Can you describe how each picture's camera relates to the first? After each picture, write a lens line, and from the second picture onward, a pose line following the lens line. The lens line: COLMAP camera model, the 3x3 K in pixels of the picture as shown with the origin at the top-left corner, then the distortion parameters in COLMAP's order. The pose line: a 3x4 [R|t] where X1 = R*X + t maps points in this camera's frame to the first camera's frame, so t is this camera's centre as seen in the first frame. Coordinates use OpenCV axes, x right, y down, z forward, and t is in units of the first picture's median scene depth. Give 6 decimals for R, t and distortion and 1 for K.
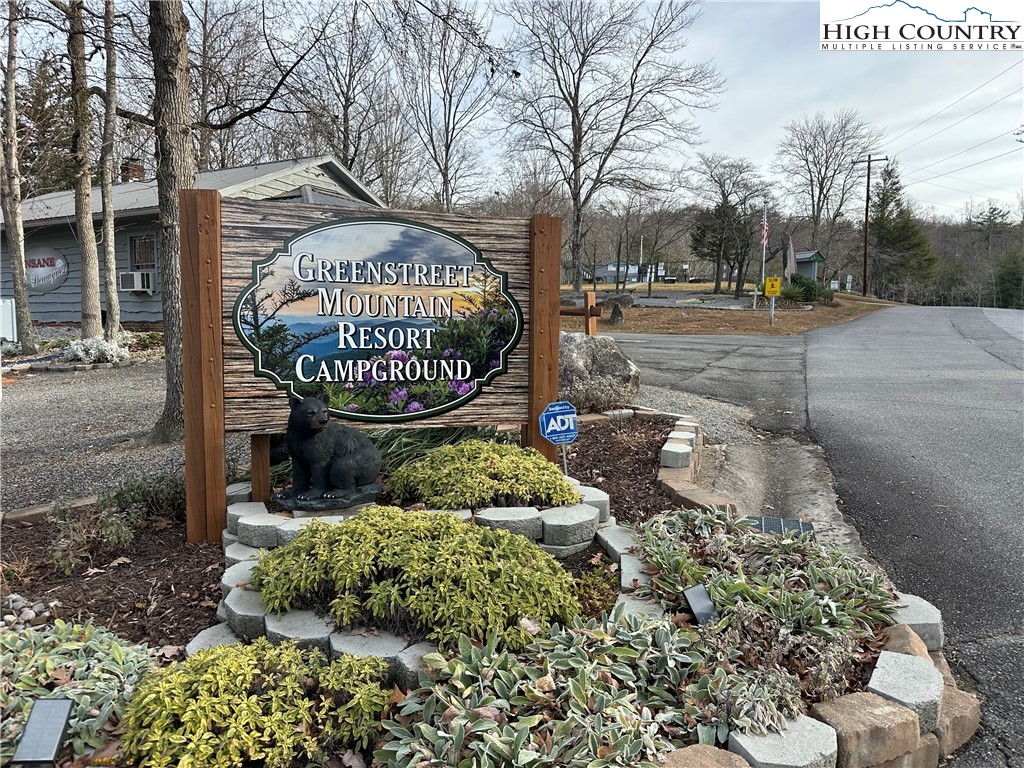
lens RADIAL K [[711.4, 0, 512.0], [0, 711.4, 384.0], [0, 0, 1]] dist [0.132983, -0.205337]
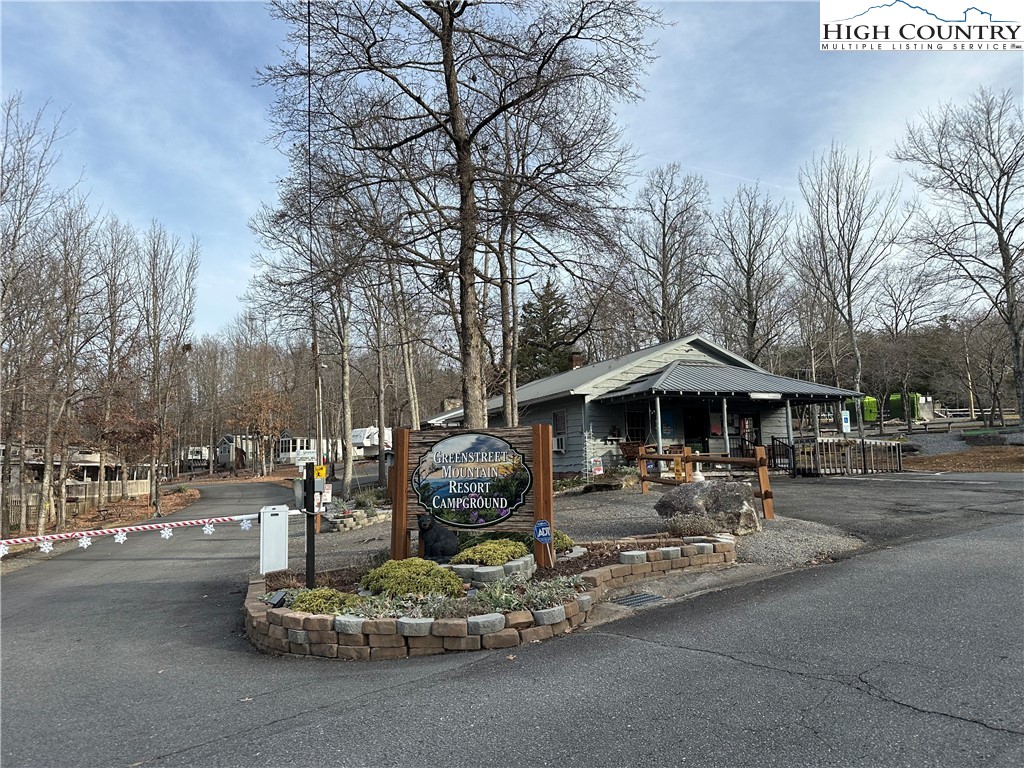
lens RADIAL K [[711.4, 0, 512.0], [0, 711.4, 384.0], [0, 0, 1]] dist [0.132983, -0.205337]
pose [[0.779931, -0.099380, -0.617925, 1.271335], [-0.023905, 0.981862, -0.188083, 0.029679], [0.625409, 0.161464, 0.763409, -0.601670]]
